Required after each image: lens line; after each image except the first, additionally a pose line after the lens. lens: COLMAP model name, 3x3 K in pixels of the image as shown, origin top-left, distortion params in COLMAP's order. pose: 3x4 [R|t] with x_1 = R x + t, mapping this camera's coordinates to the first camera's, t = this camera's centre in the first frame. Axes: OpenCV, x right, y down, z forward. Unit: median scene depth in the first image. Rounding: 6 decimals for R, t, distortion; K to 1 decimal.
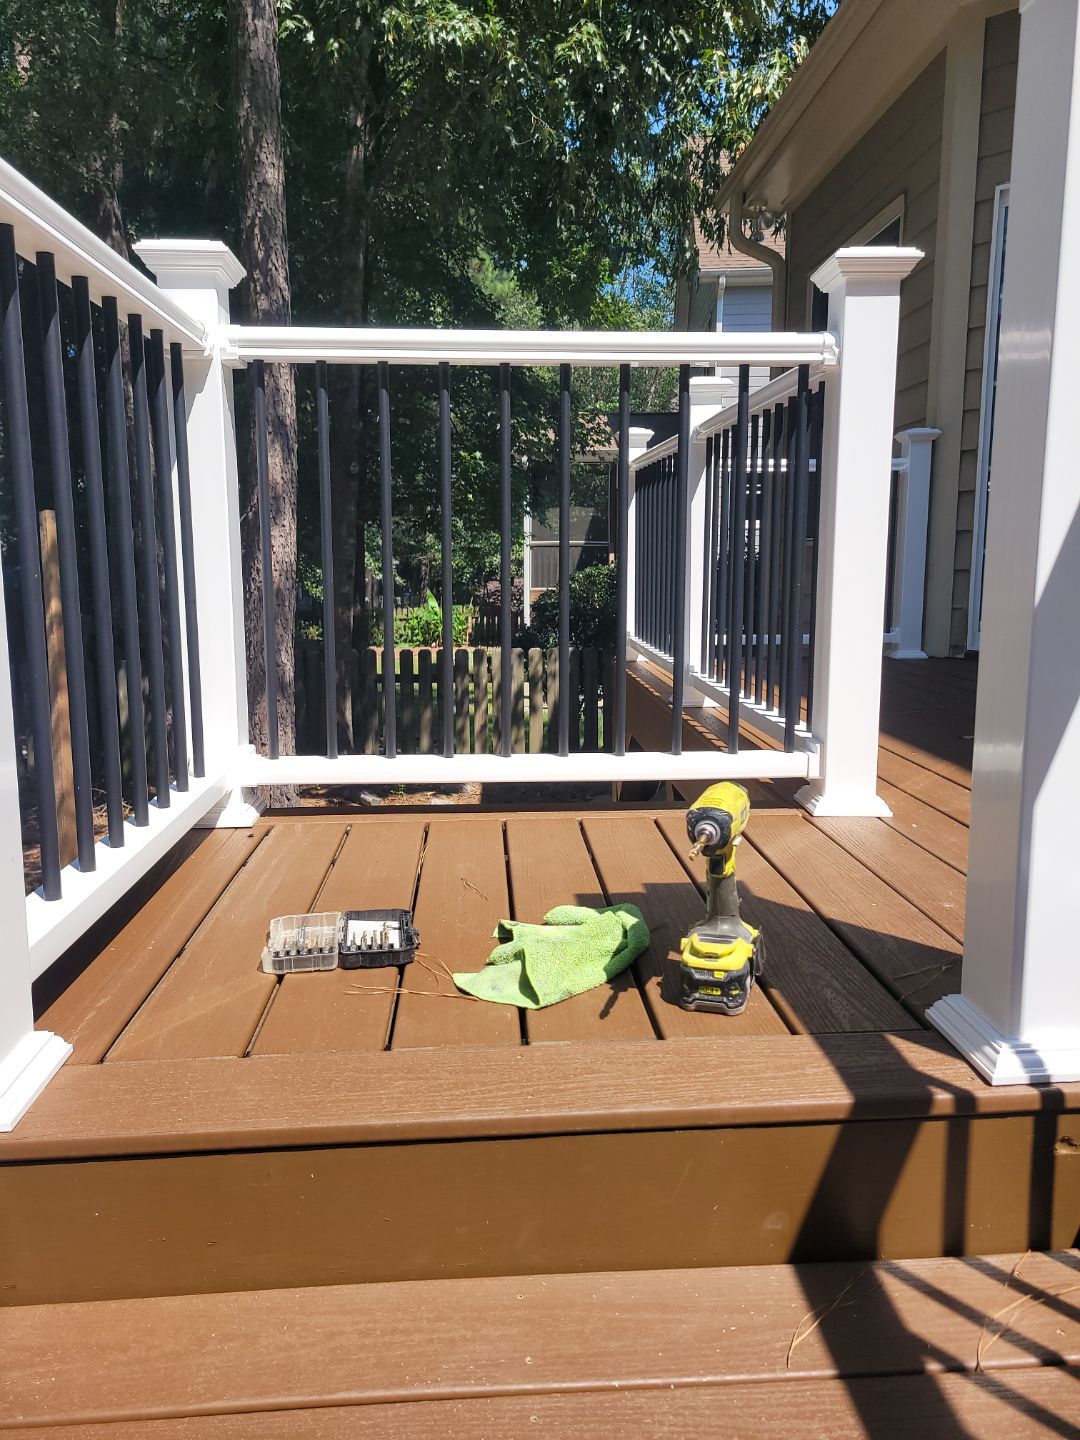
lens RADIAL K [[1069.4, 0, 551.0], [0, 1069.4, 700.3], [0, 0, 1]] dist [0.052900, -0.010040]
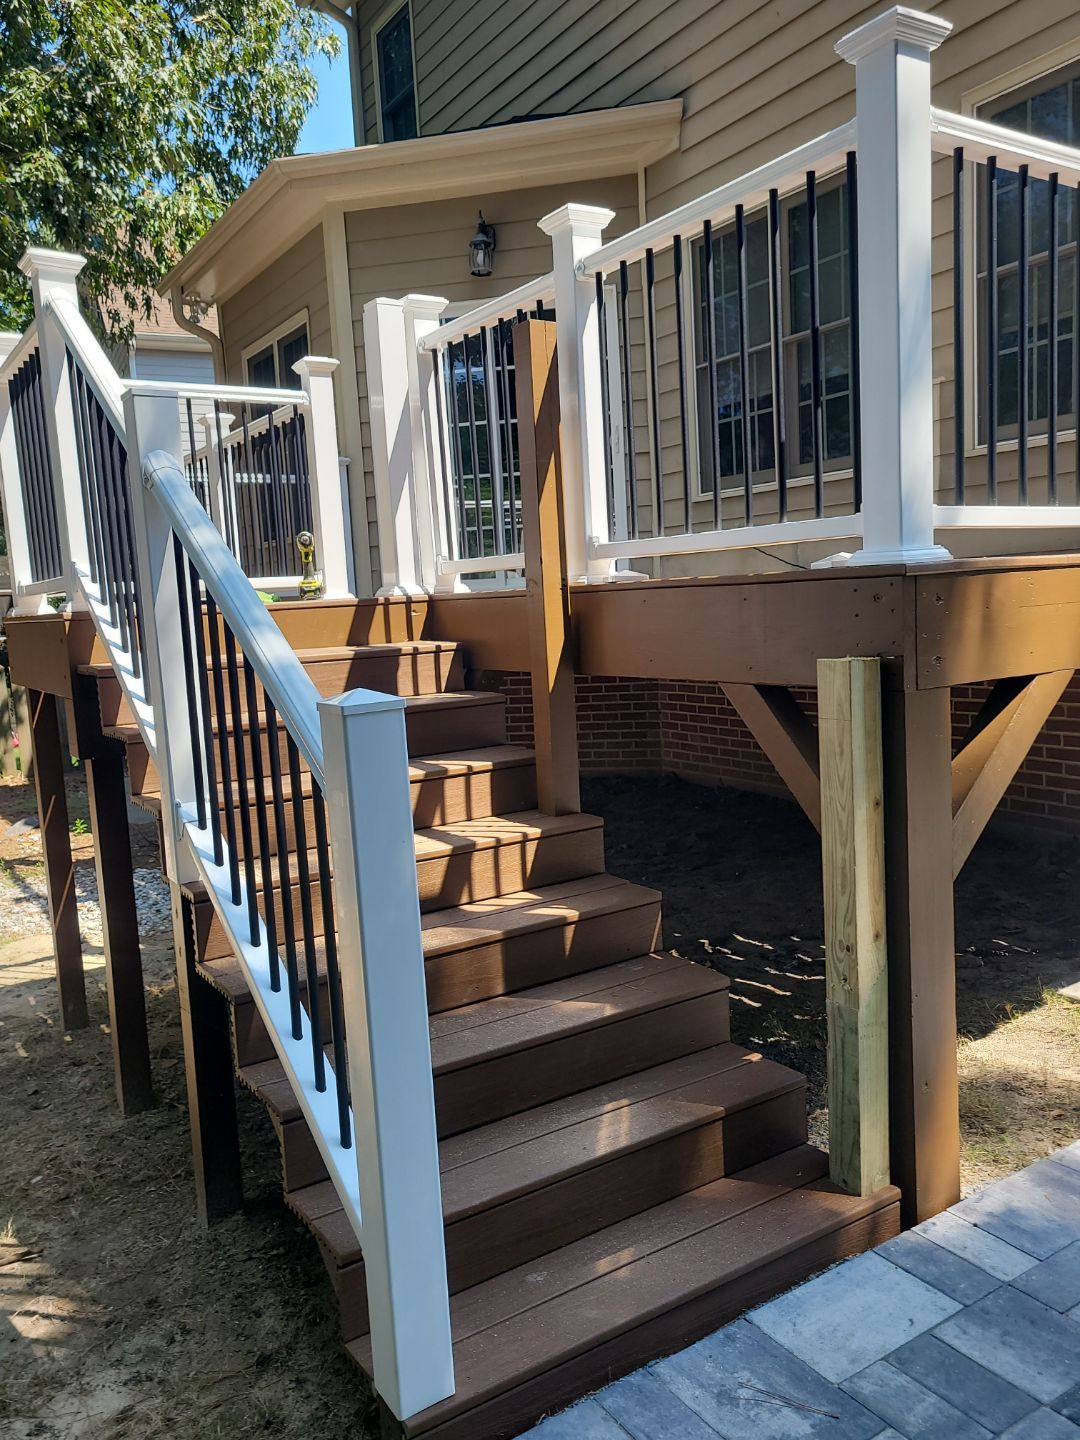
lens RADIAL K [[1069.4, 0, 551.0], [0, 1069.4, 700.3], [0, 0, 1]] dist [0.052900, -0.010040]
pose [[0.865476, -0.096646, 0.491539, -0.144329], [0.124050, 0.992001, -0.023375, 0.130702], [-0.485348, 0.081206, 0.870542, -0.363163]]
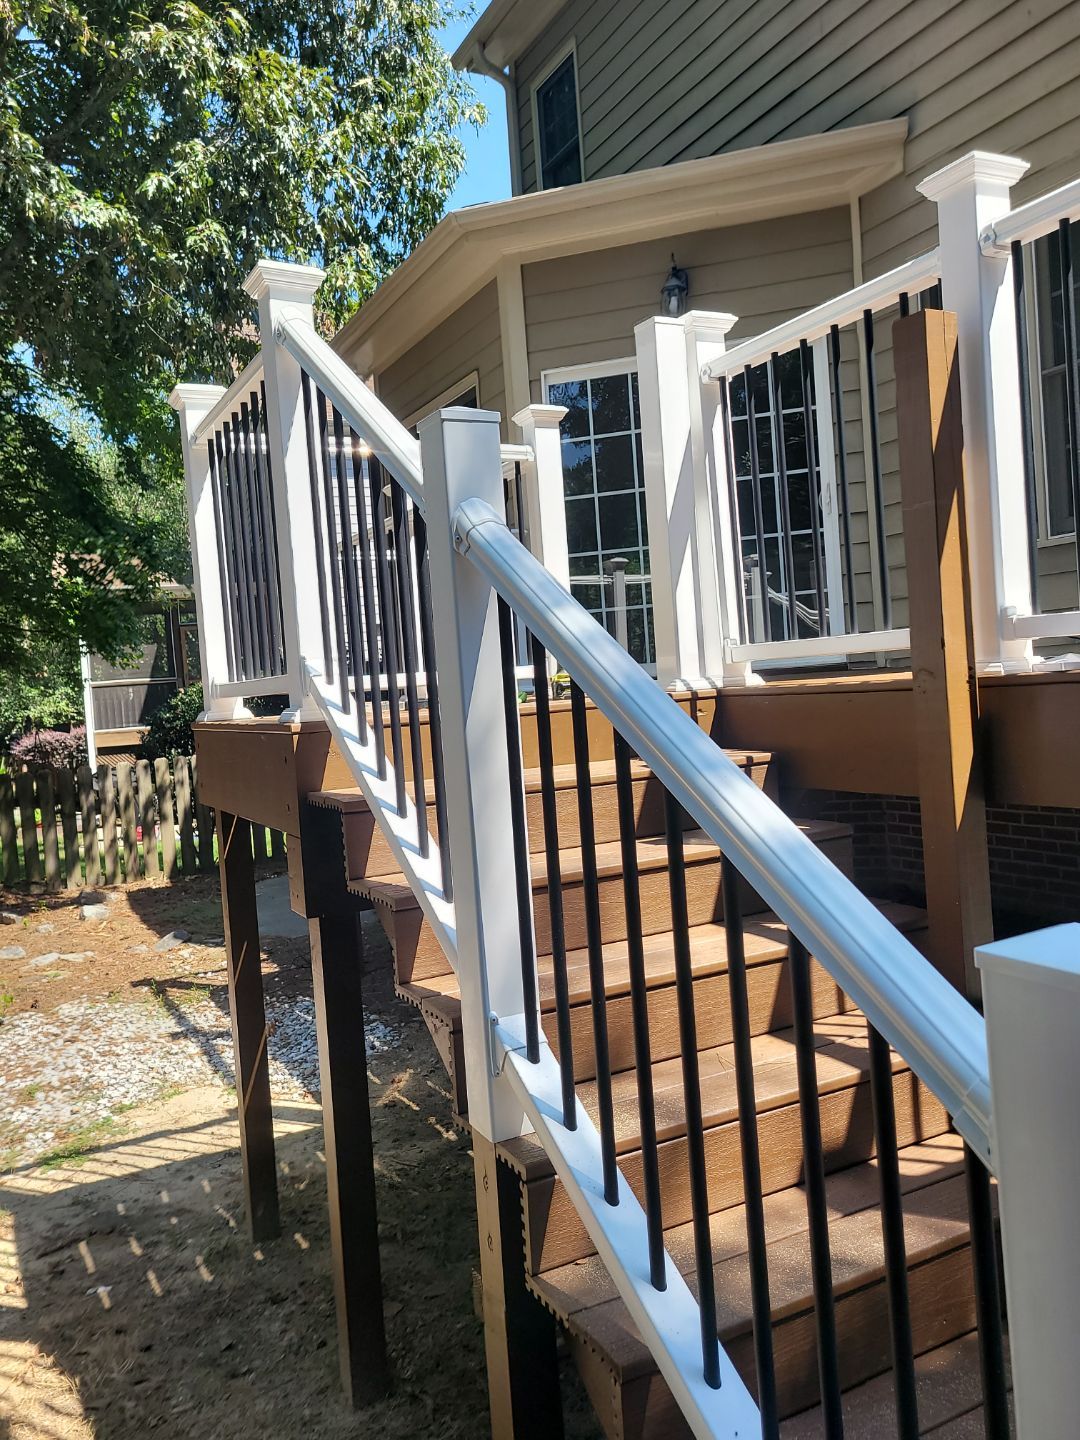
lens RADIAL K [[1109.6, 0, 548.6], [0, 1109.6, 712.8], [0, 0, 1]] dist [0.076903, -0.046008]
pose [[0.914231, -0.074946, 0.398201, -0.161417], [0.124332, 0.987225, -0.099646, 0.100715], [-0.385646, 0.140608, 0.911870, -0.230531]]
